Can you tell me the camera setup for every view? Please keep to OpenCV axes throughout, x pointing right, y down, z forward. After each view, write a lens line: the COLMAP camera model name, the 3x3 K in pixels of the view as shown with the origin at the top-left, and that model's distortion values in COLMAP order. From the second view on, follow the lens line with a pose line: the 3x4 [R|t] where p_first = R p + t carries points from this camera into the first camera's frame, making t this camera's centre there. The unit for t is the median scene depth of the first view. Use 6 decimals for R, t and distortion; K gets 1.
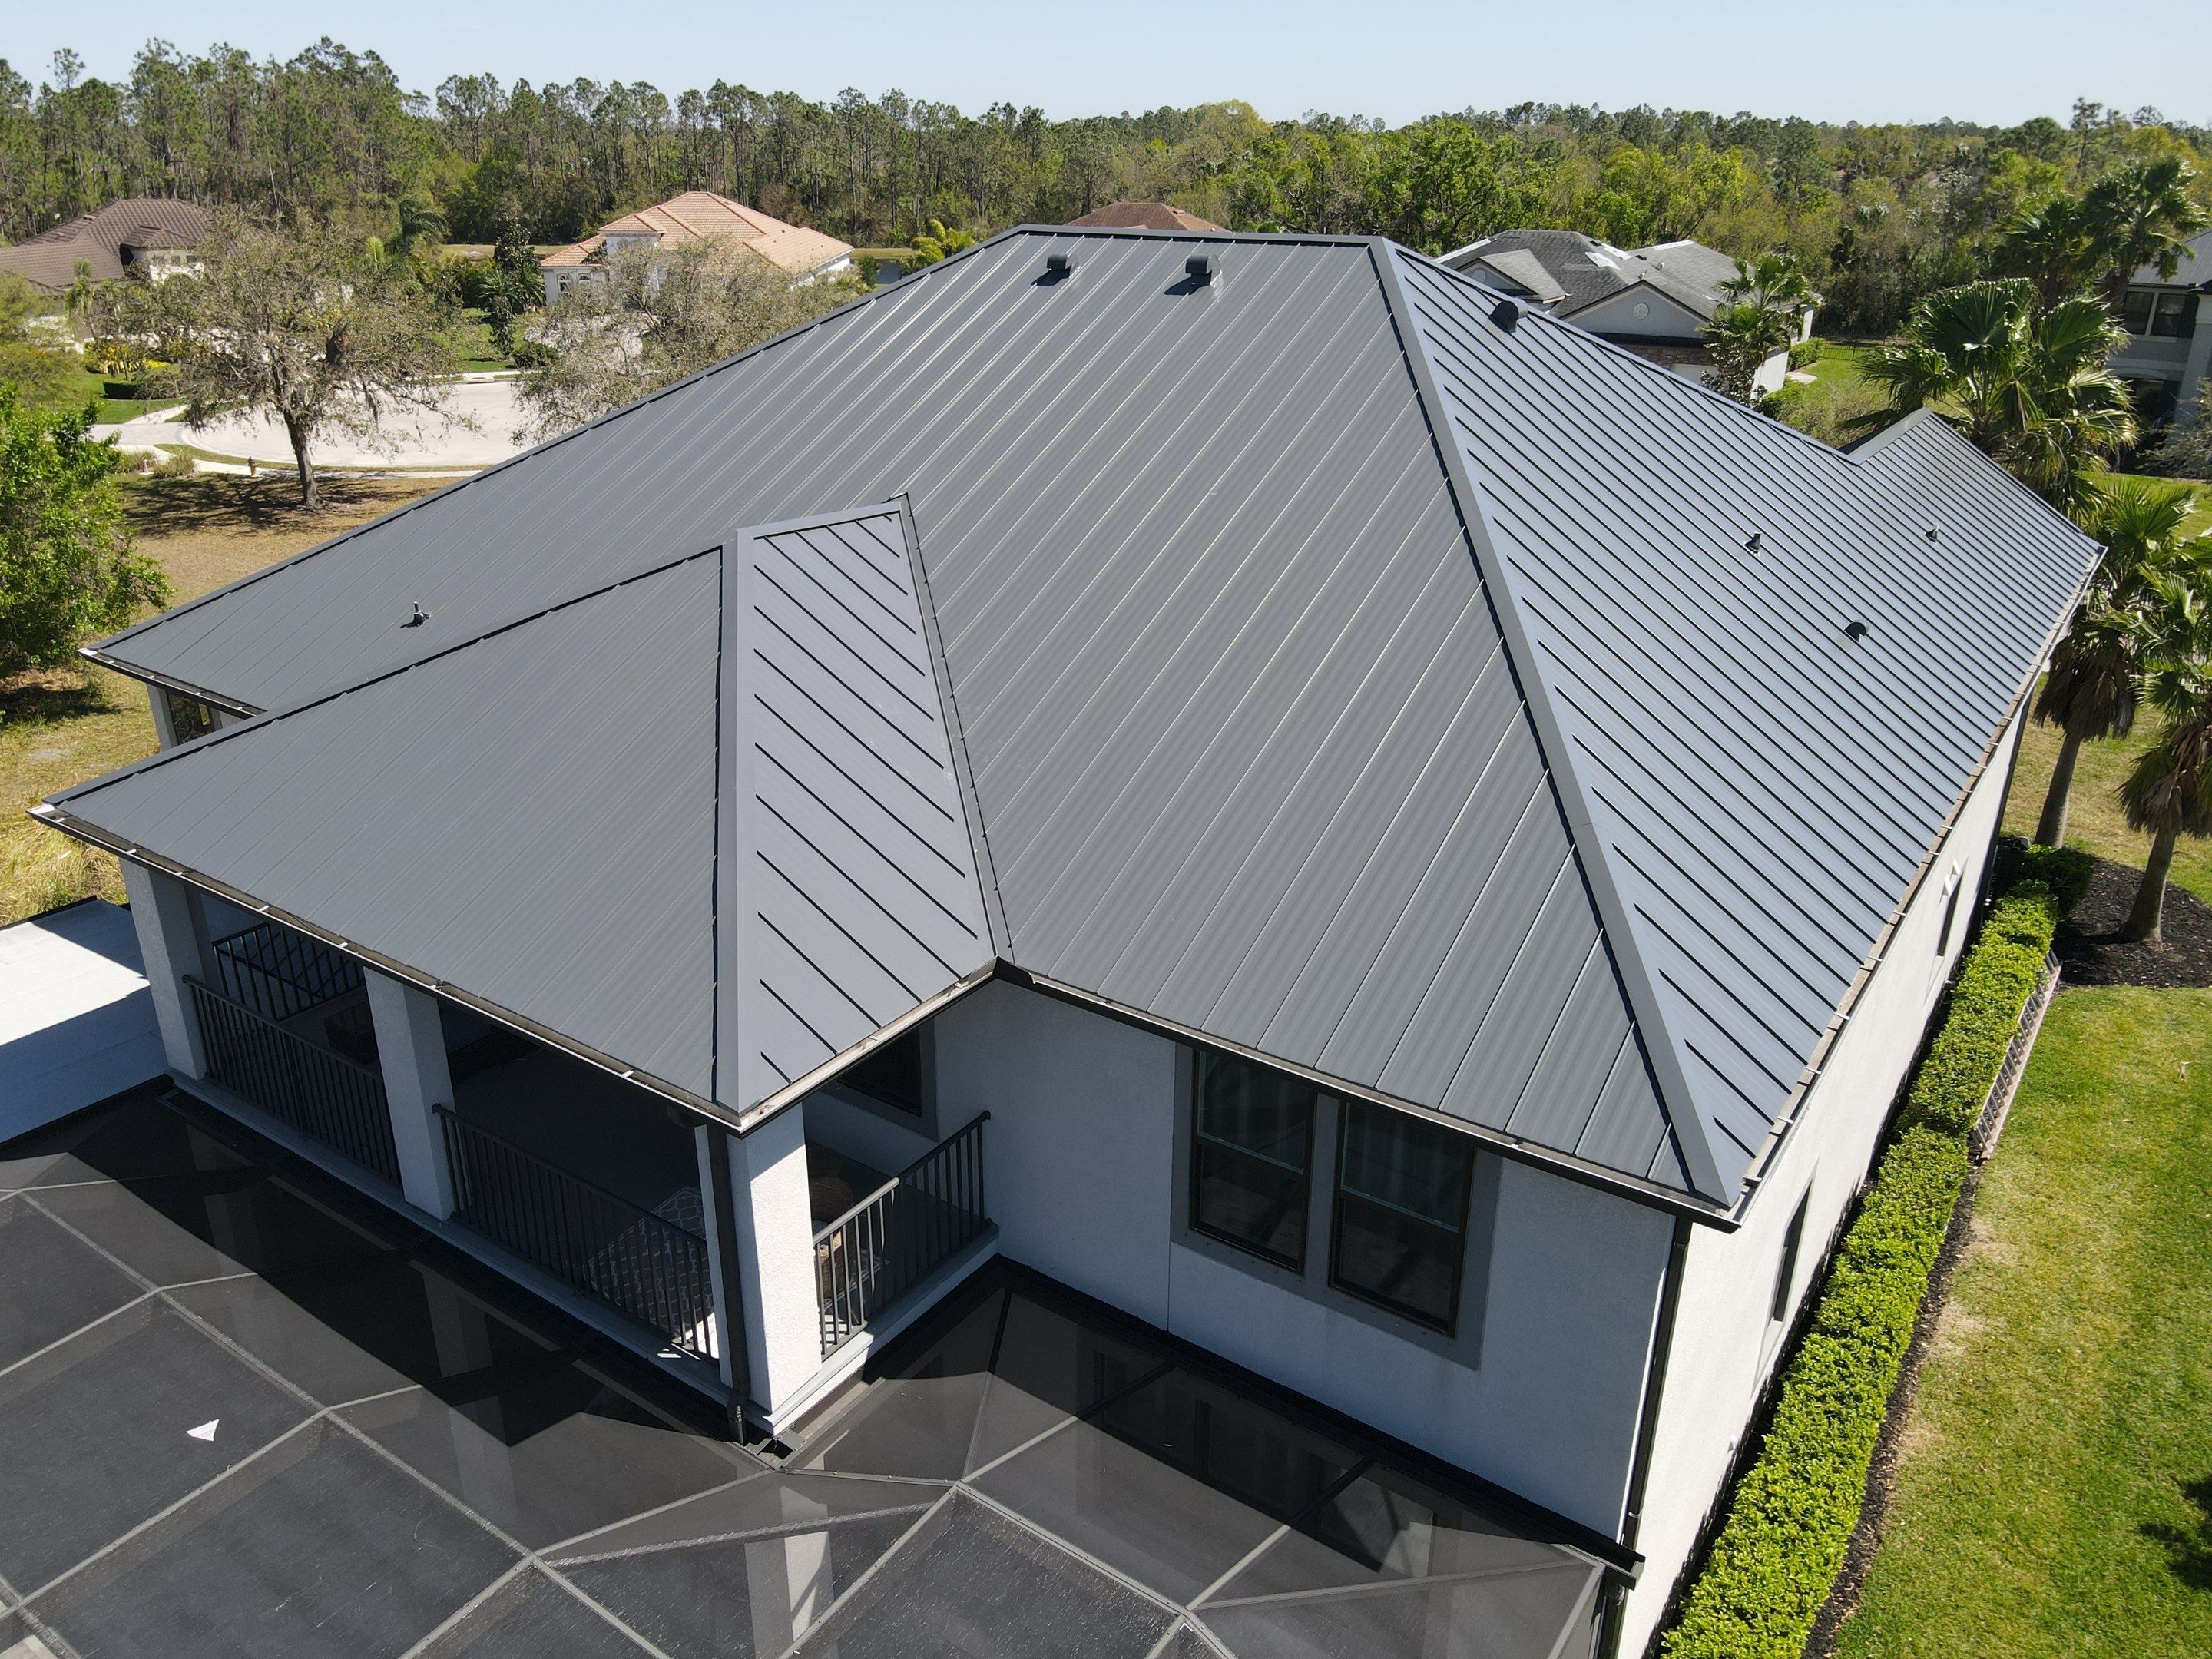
lens RADIAL K [[1607.0, 0, 1077.7], [0, 1607.0, 825.2], [0, 0, 1]] dist [0.011126, -0.010694]
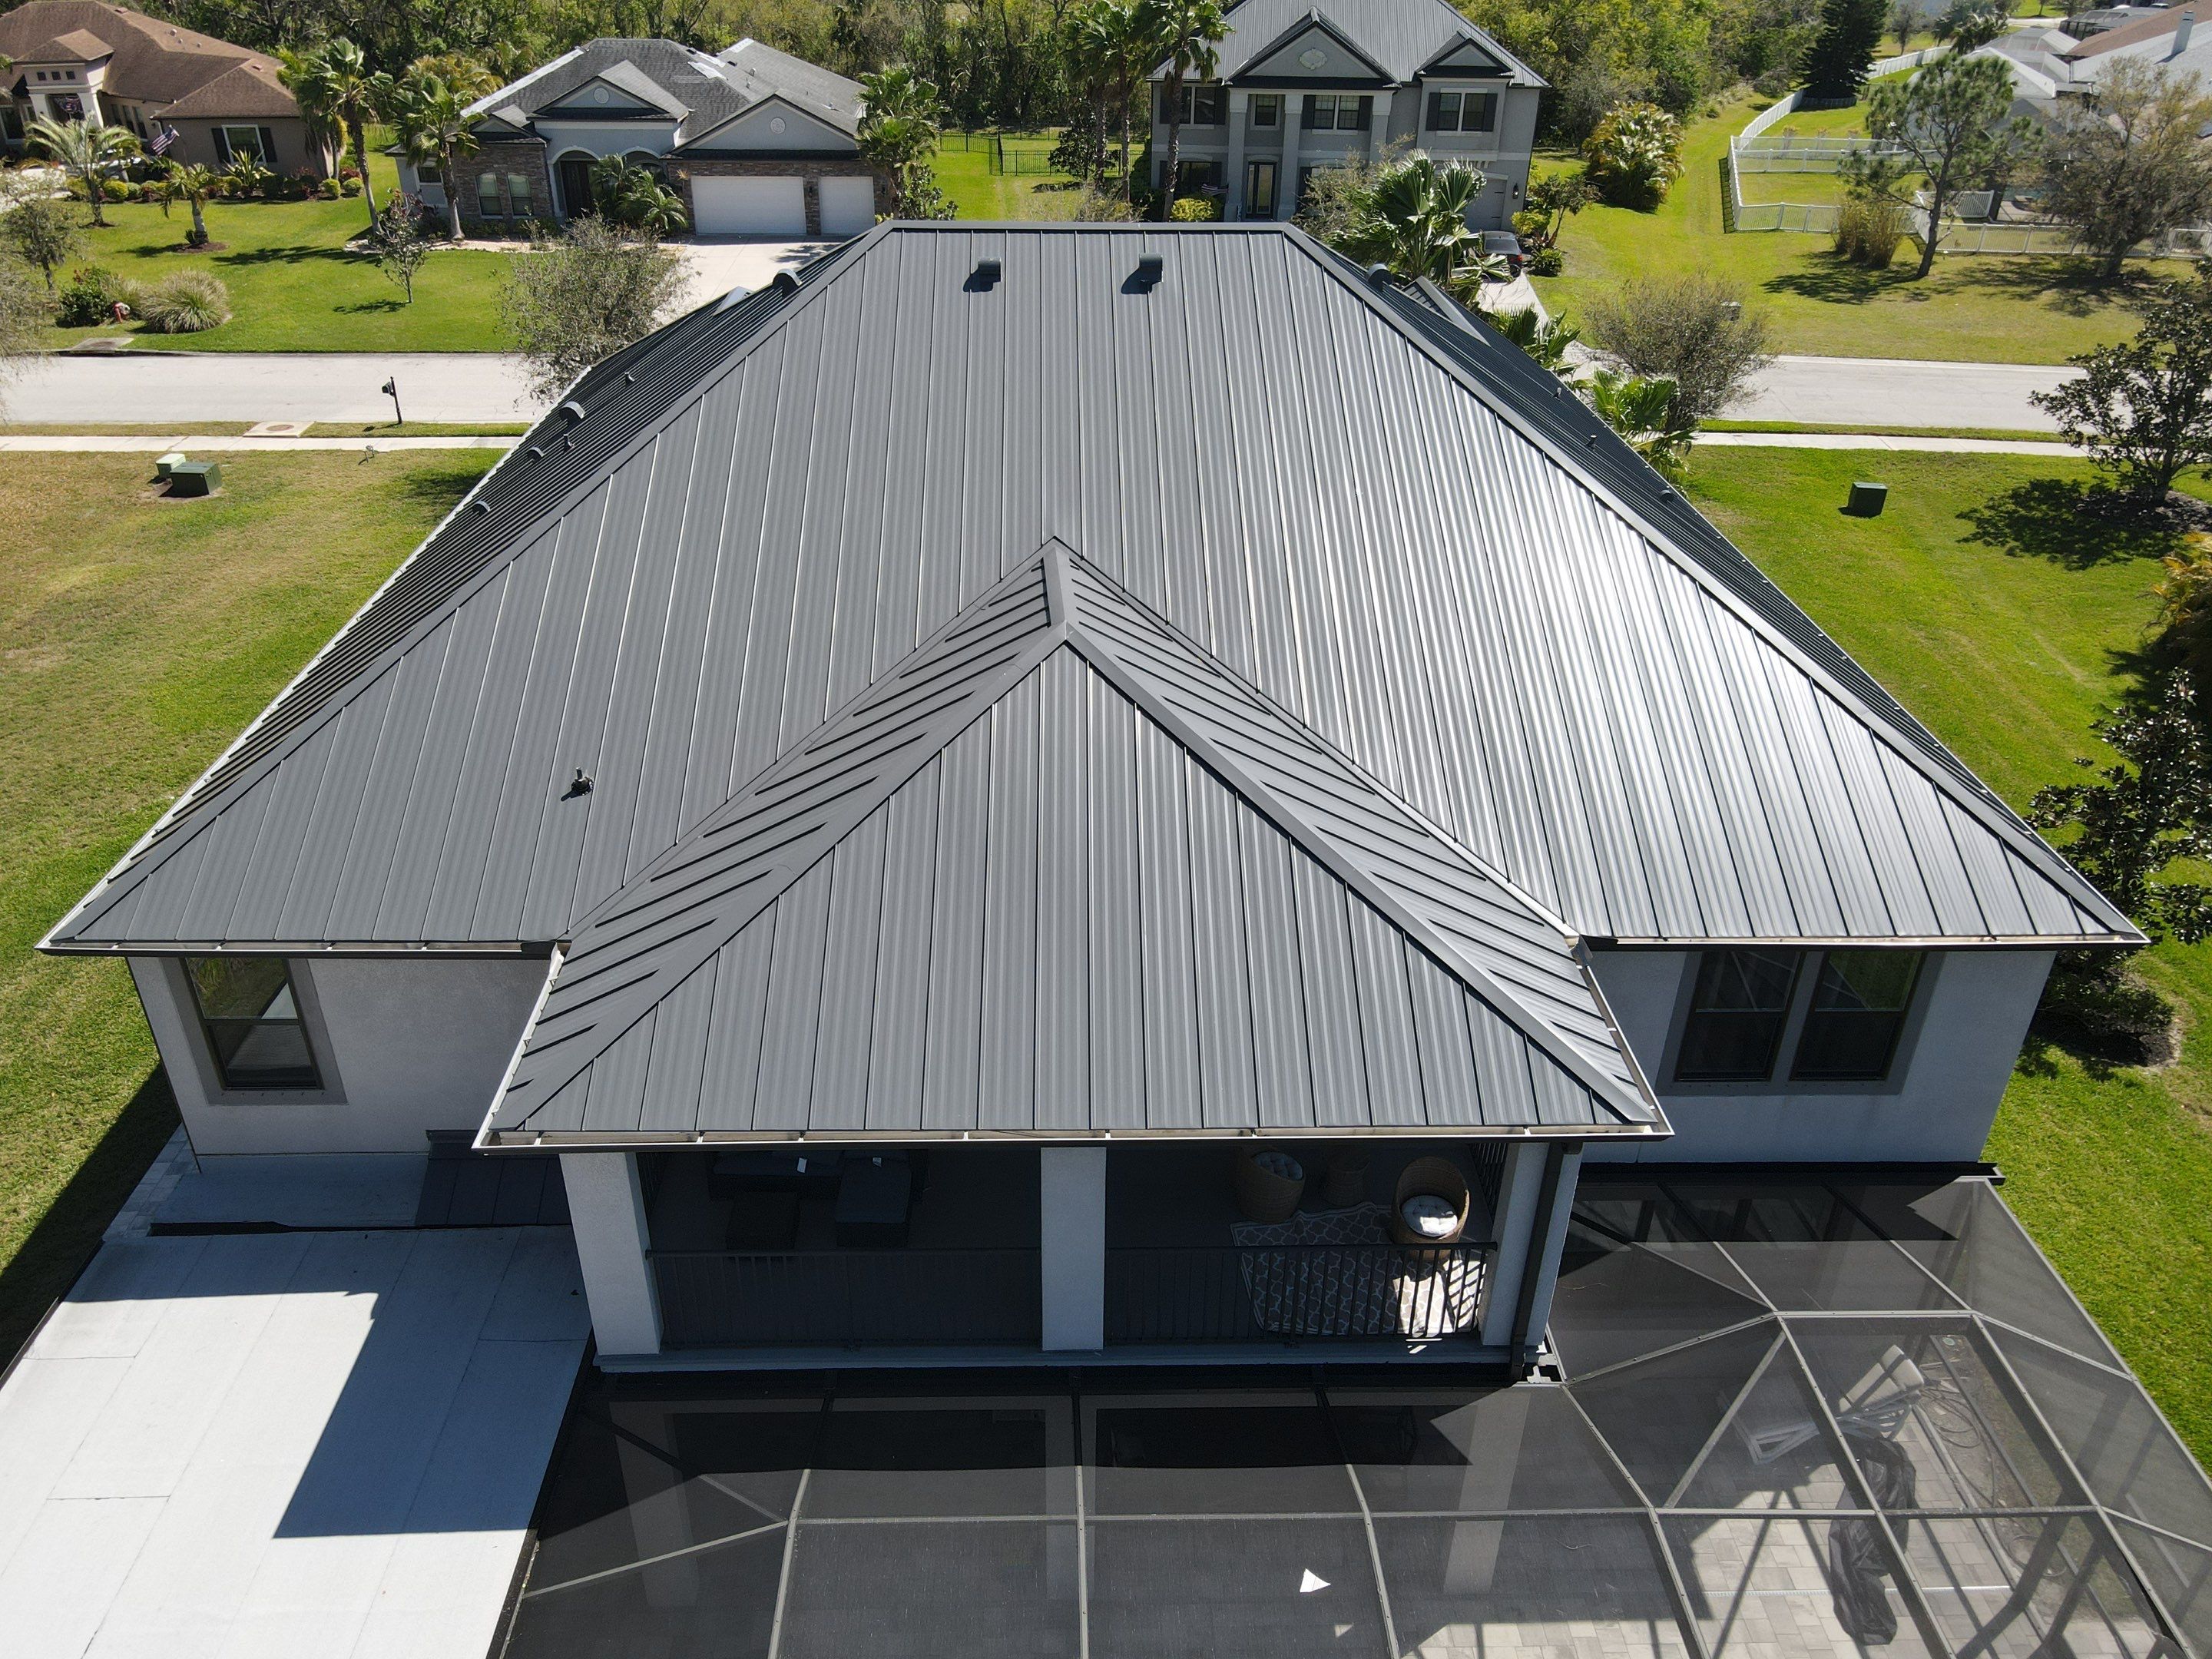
lens RADIAL K [[1607.0, 0, 1077.7], [0, 1607.0, 825.2], [0, 0, 1]] dist [0.011126, -0.010694]
pose [[0.805326, -0.291336, 0.516307, -0.181530], [0.222221, 0.955766, 0.192691, -0.060149], [-0.549607, -0.040445, 0.834444, 0.033185]]
